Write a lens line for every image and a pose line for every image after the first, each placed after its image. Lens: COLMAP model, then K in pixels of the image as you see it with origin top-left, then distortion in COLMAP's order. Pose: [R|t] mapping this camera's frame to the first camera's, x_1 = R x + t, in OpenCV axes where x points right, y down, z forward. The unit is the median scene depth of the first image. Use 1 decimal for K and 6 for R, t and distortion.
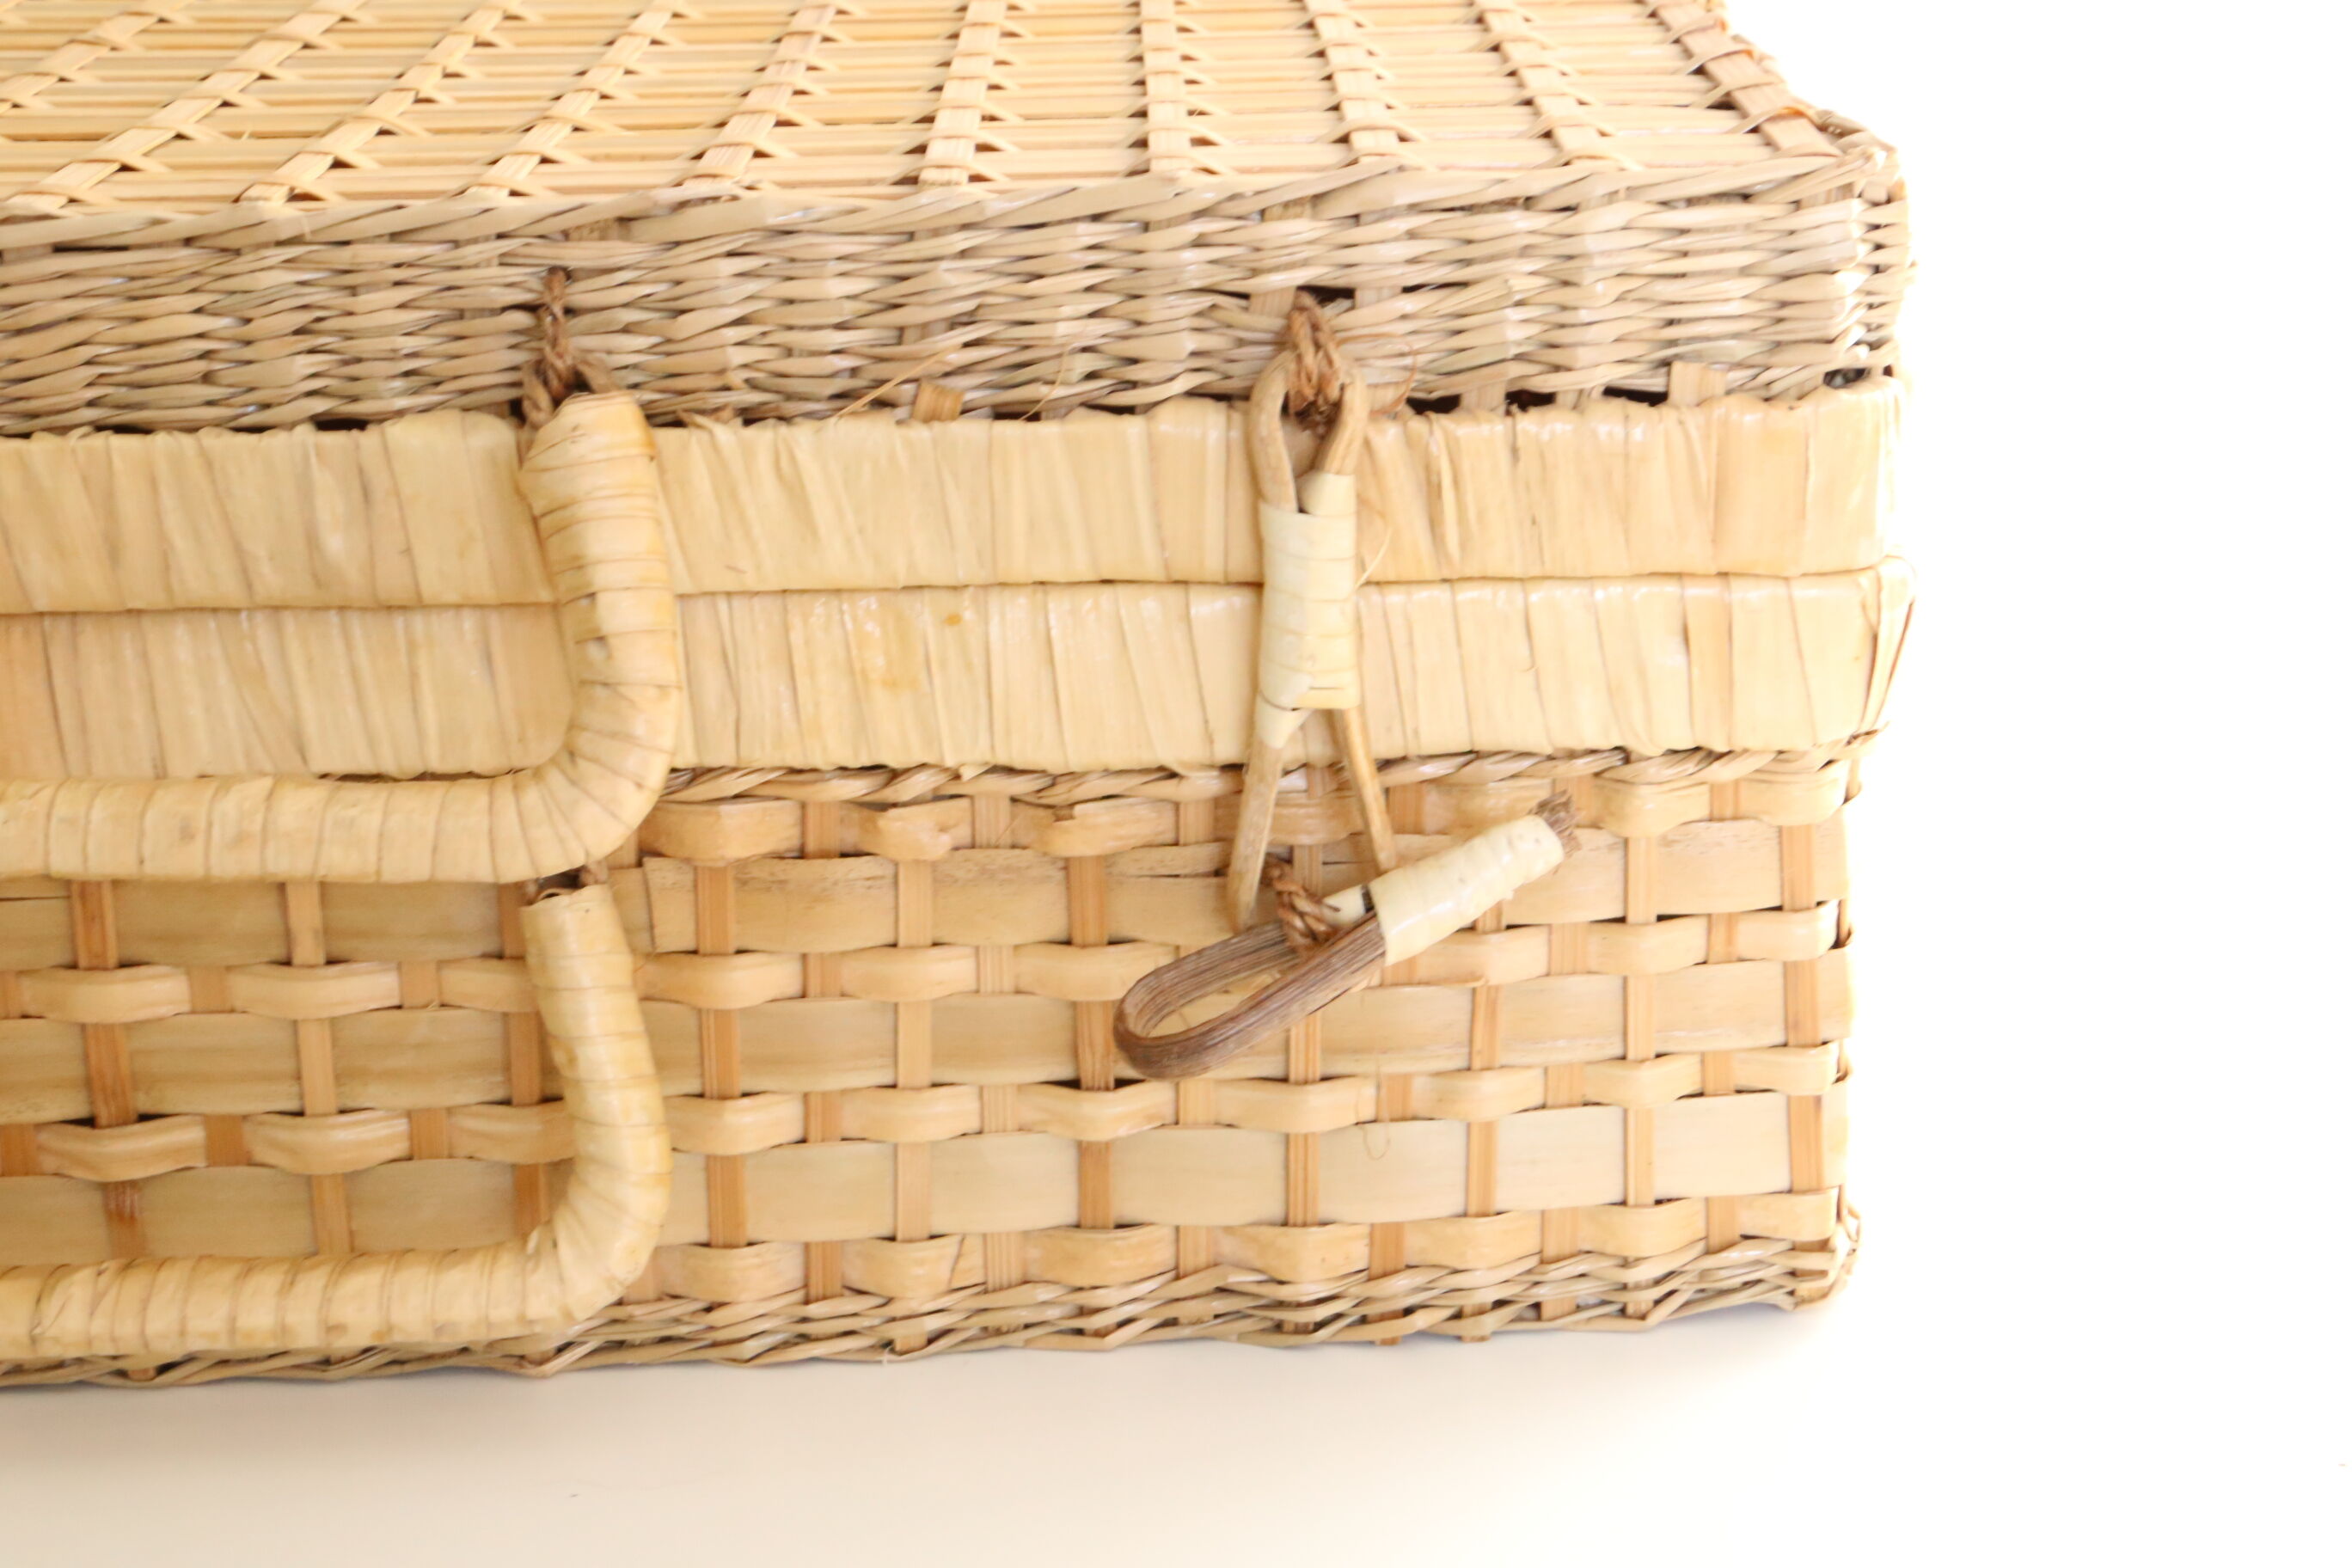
lens RADIAL K [[4280.4, 0, 1160.2], [0, 4280.4, 785.0], [0, 0, 1]] dist [0.072173, 0.000000]
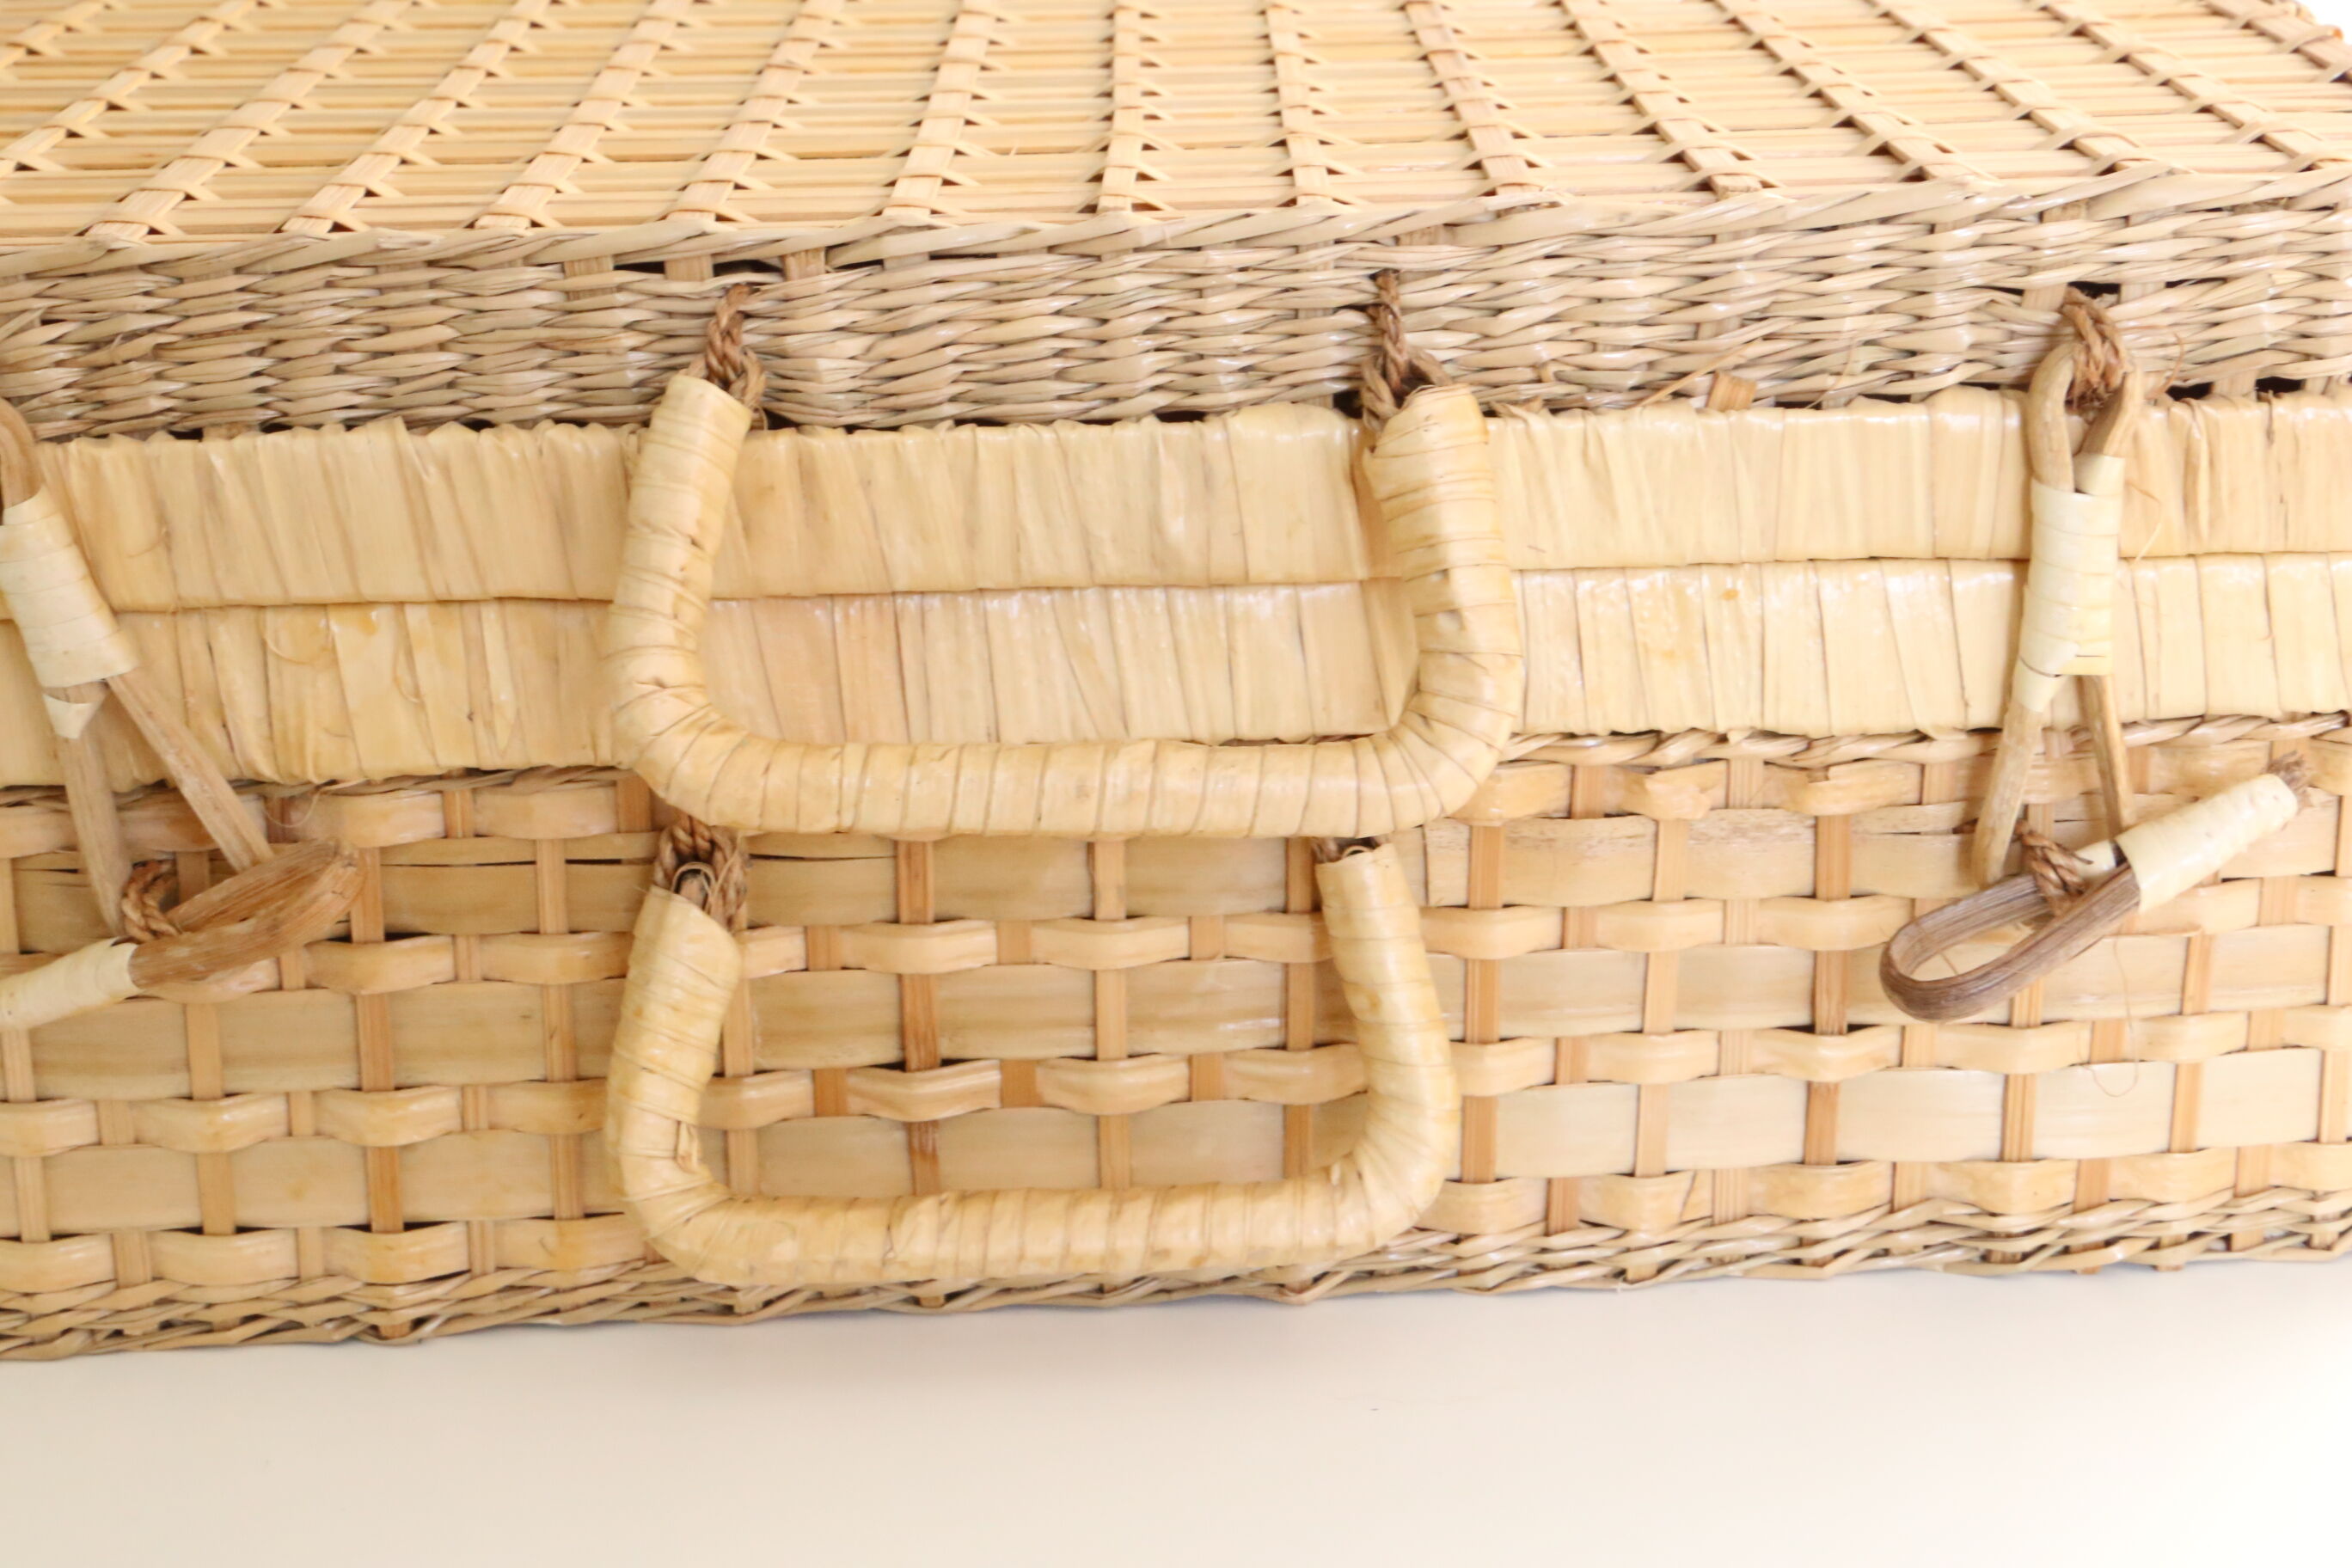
lens RADIAL K [[4280.4, 0, 1182.3], [0, 4280.4, 762.1], [0, 0, 1]] dist [0.072173, 0.000000]
pose [[0.999986, -0.004170, -0.003327, -0.178694], [0.004149, 0.999972, -0.006167, 0.009372], [0.003353, 0.006154, 0.999975, -0.075764]]
